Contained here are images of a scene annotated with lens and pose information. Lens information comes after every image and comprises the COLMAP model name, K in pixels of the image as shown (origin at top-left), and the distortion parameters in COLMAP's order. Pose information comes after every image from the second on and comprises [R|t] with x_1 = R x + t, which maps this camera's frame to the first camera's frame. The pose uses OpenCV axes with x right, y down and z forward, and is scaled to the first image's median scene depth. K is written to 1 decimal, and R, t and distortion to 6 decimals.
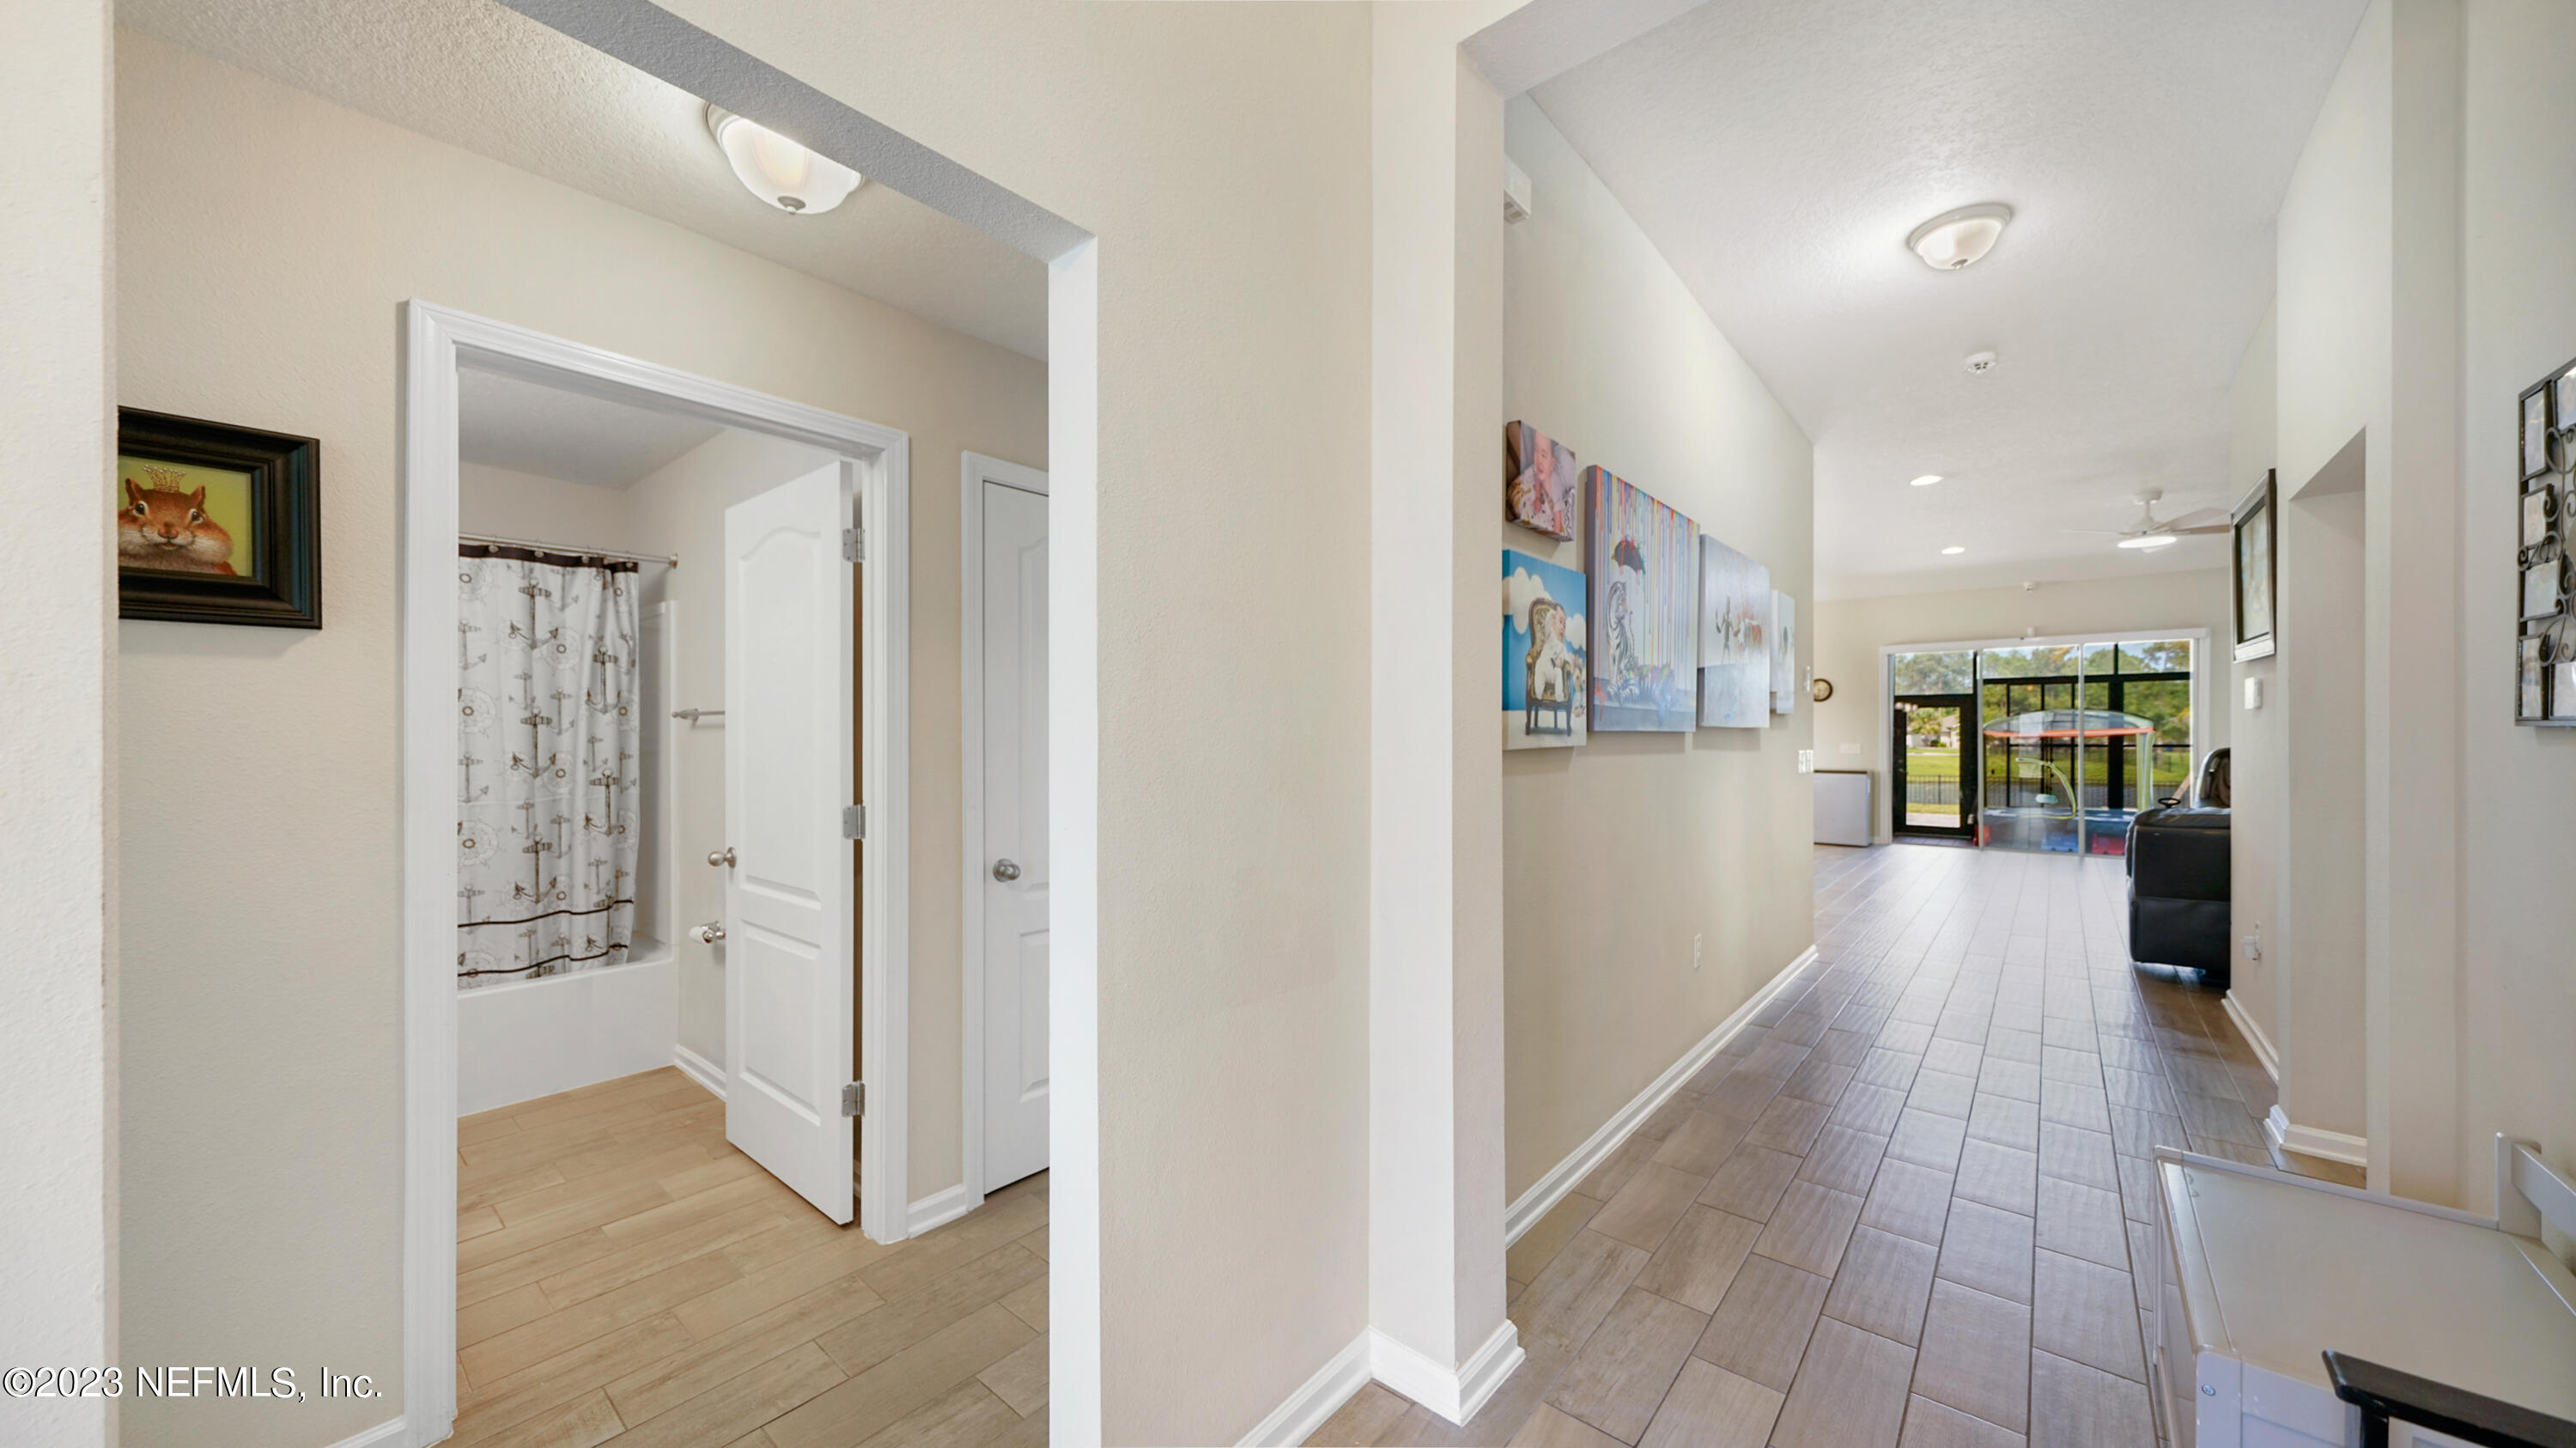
lens RADIAL K [[913.5, 0, 1302.7], [0, 913.5, 713.5], [0, 0, 1]] dist [-0.003264, -0.000174]
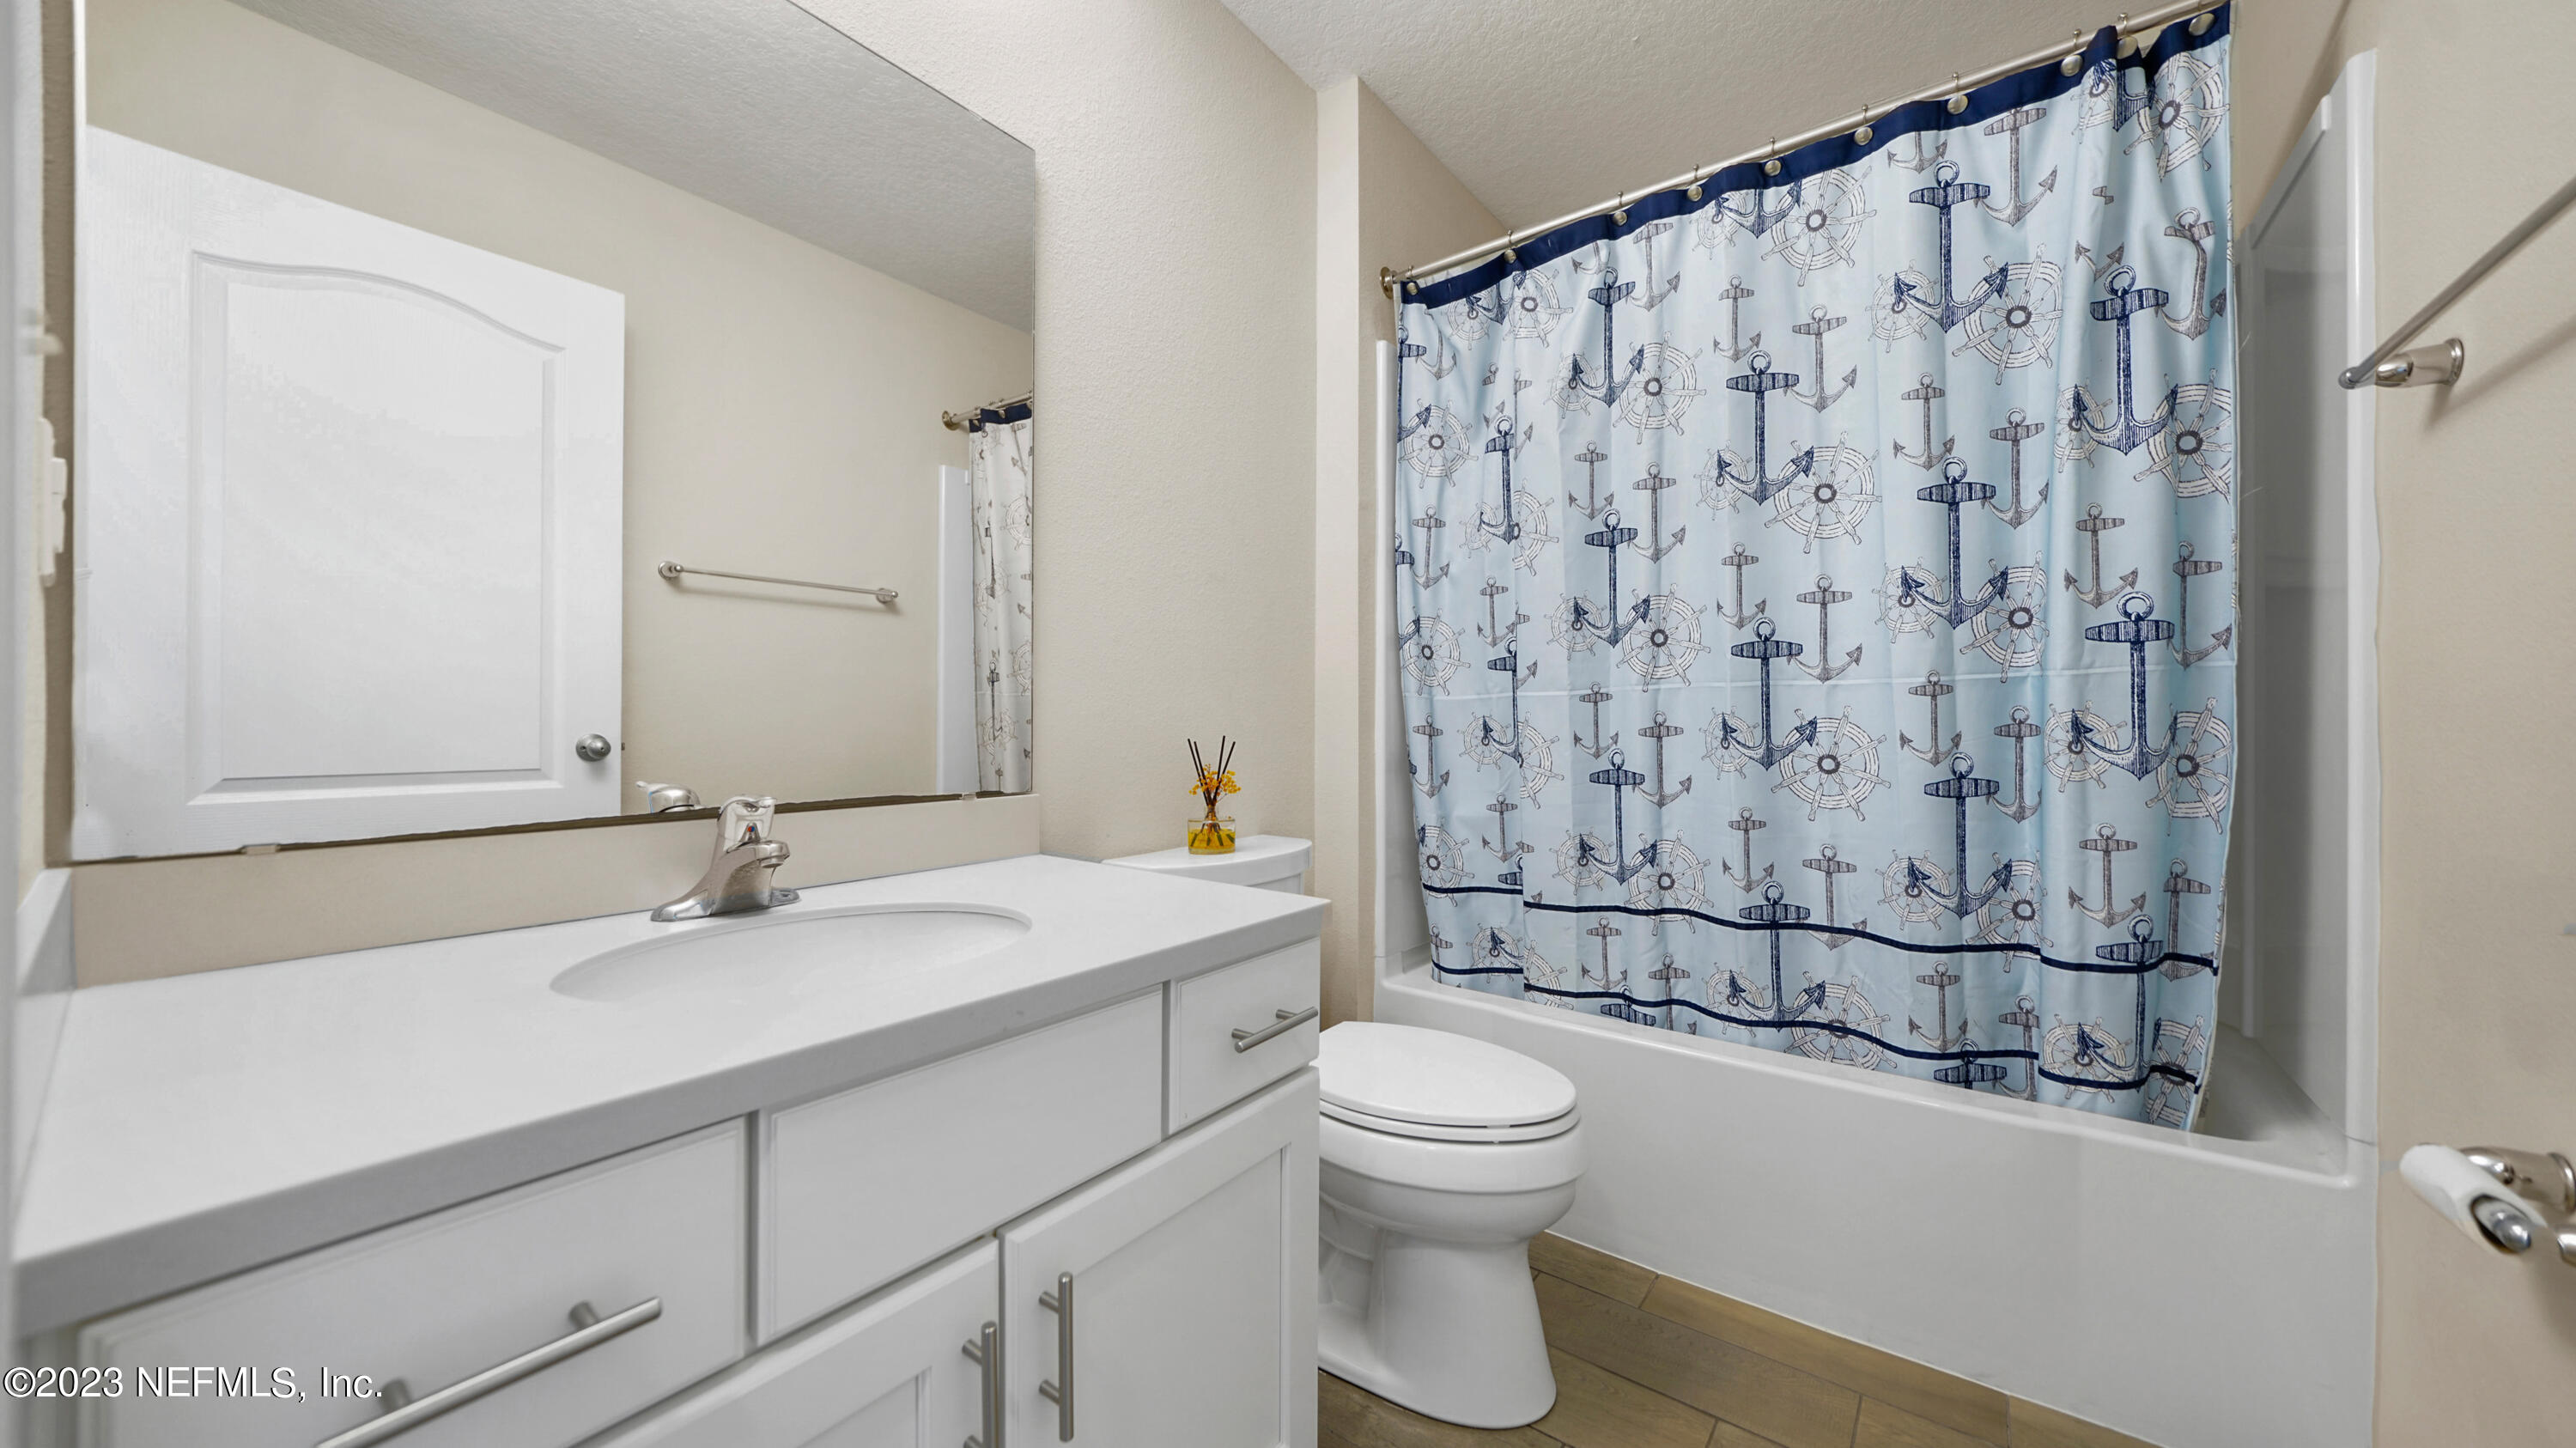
lens RADIAL K [[913.5, 0, 1284.4], [0, 913.5, 724.0], [0, 0, 1]] dist [-0.003264, -0.000174]
pose [[0.073122, 0.011354, -0.997258, -0.420552], [0.017575, 0.999765, 0.012671, 0.103337], [0.997168, -0.018453, 0.072905, 0.631561]]
